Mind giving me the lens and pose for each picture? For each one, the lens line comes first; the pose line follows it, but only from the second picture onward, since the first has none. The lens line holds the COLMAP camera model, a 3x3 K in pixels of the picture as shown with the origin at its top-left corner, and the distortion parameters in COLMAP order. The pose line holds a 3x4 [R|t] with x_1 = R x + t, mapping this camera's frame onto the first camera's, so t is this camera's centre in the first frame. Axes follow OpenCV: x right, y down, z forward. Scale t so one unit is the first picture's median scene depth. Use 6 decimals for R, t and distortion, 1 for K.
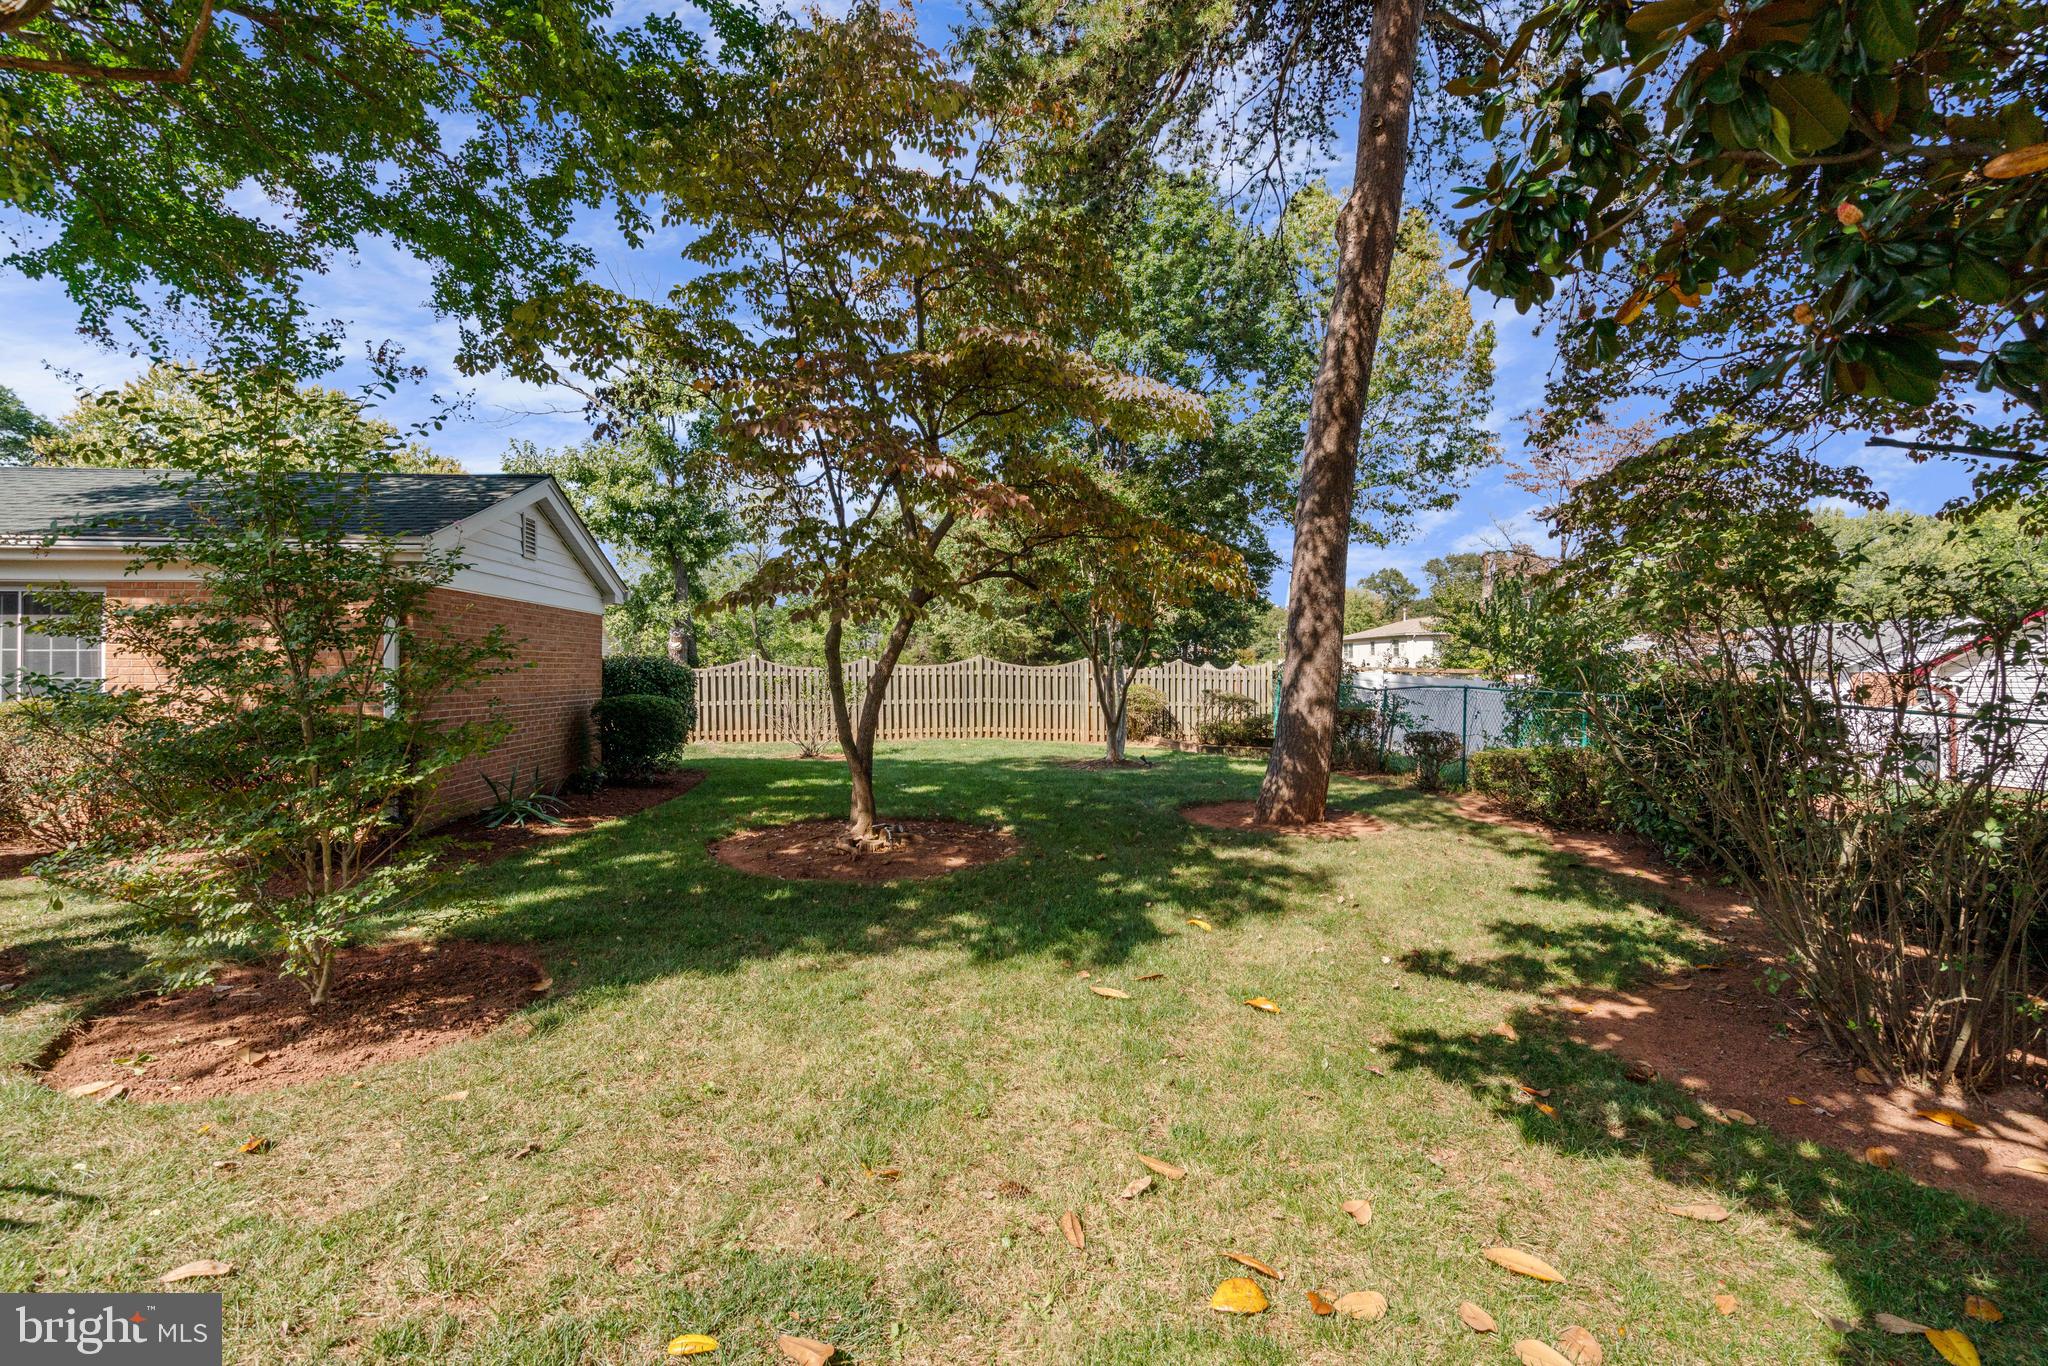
lens RADIAL K [[950.0, 0, 1013.7], [0, 950.0, 670.5], [0, 0, 1]] dist [0.001798, 0.000144]
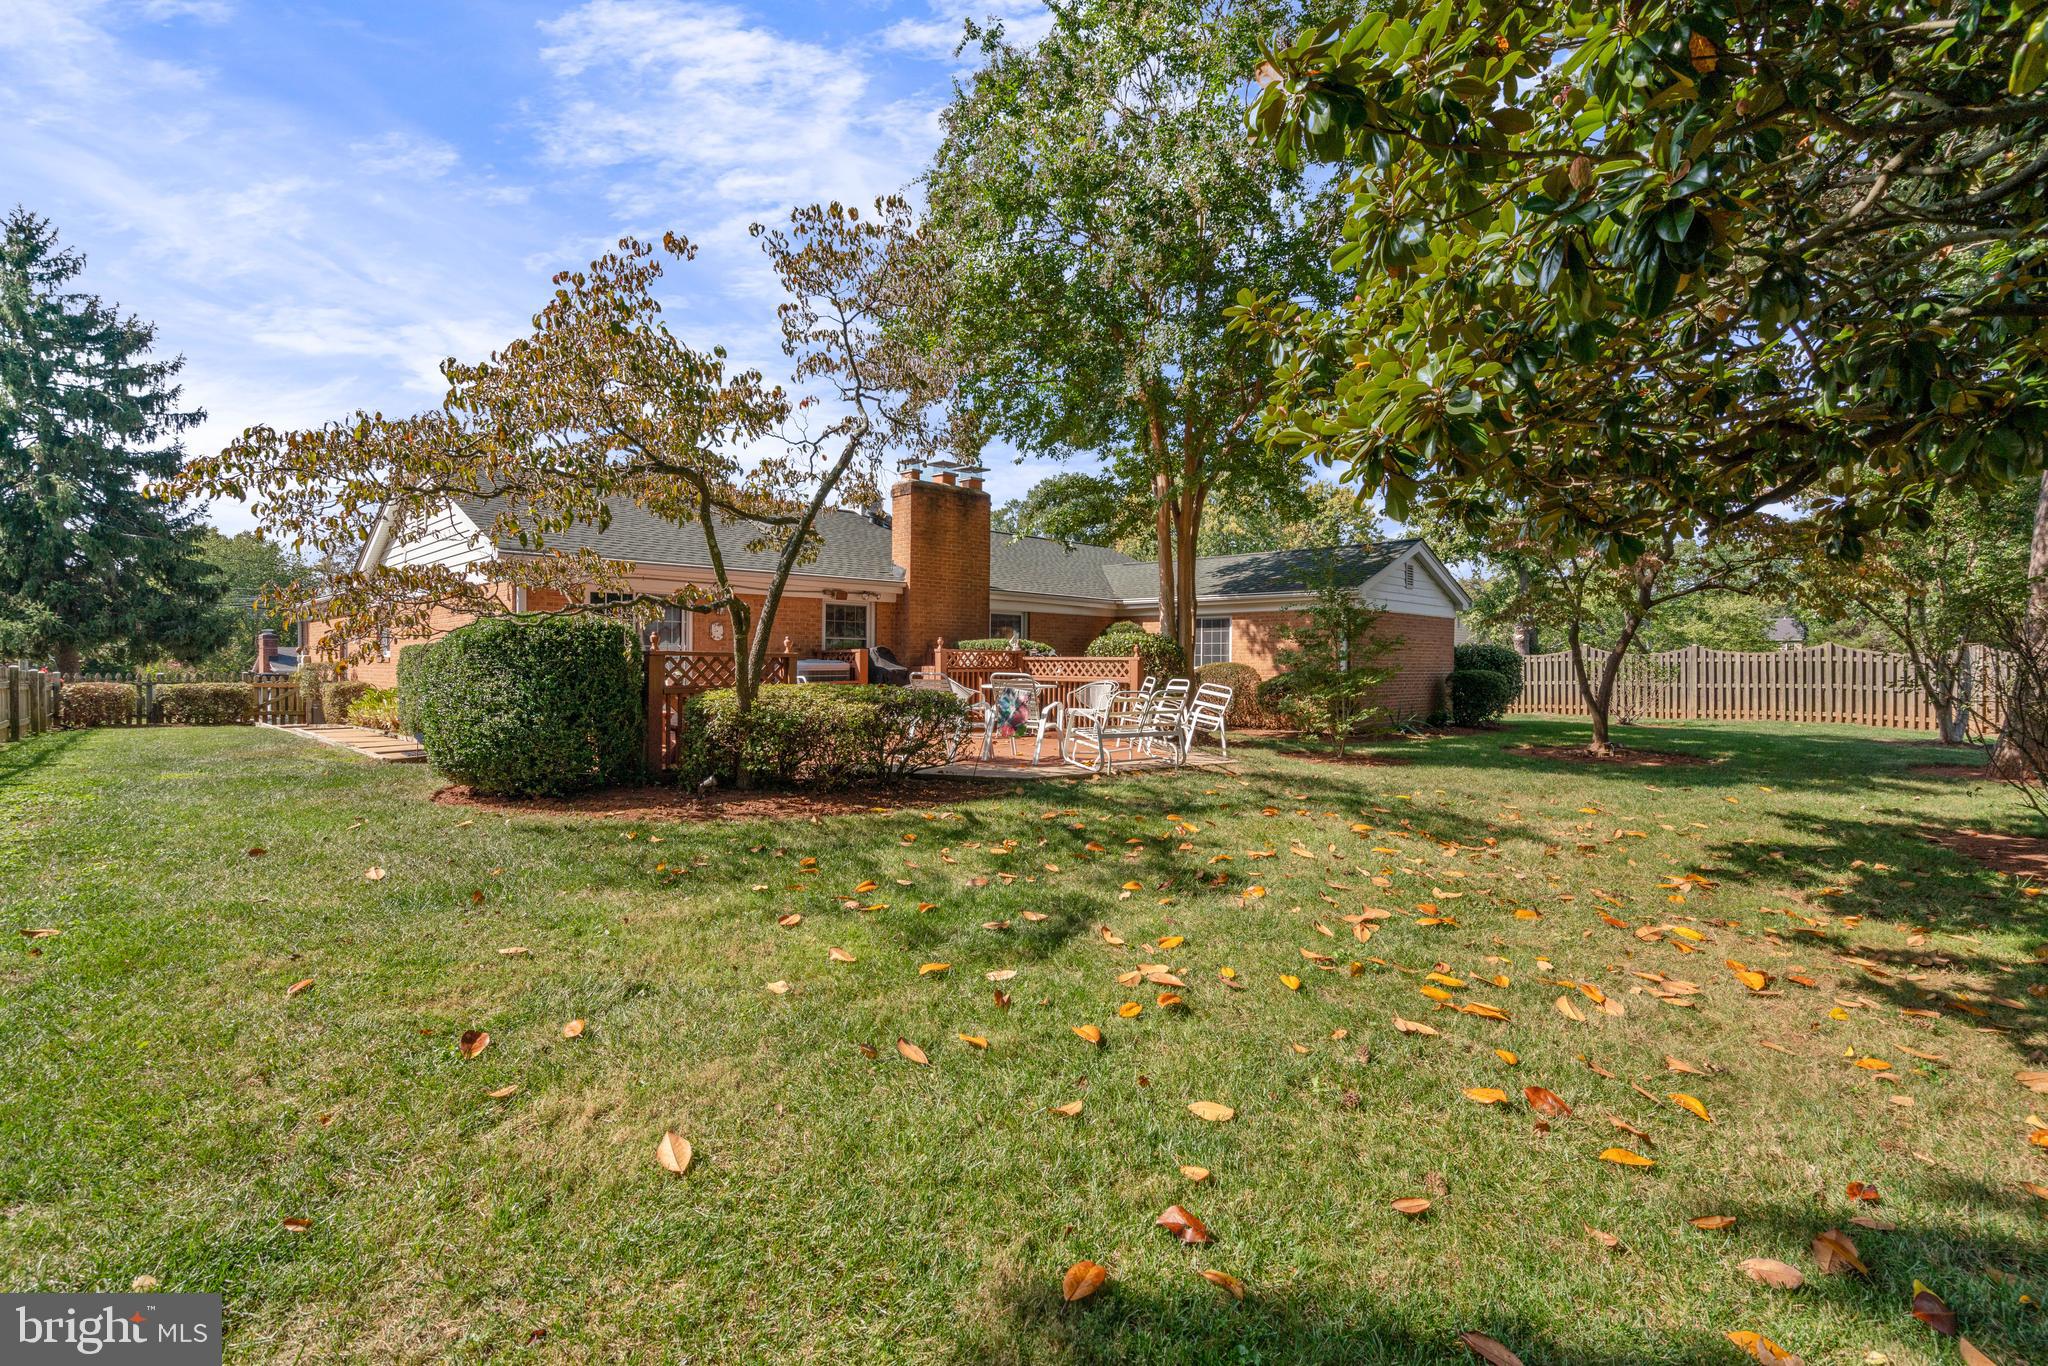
lens RADIAL K [[950.0, 0, 1013.7], [0, 950.0, 670.5], [0, 0, 1]] dist [0.001798, 0.000144]
pose [[0.649841, 0.013882, -0.759944, 0.207546], [-0.007874, 0.999903, 0.011531, 0.011084], [0.760030, -0.001509, 0.649887, -0.411673]]
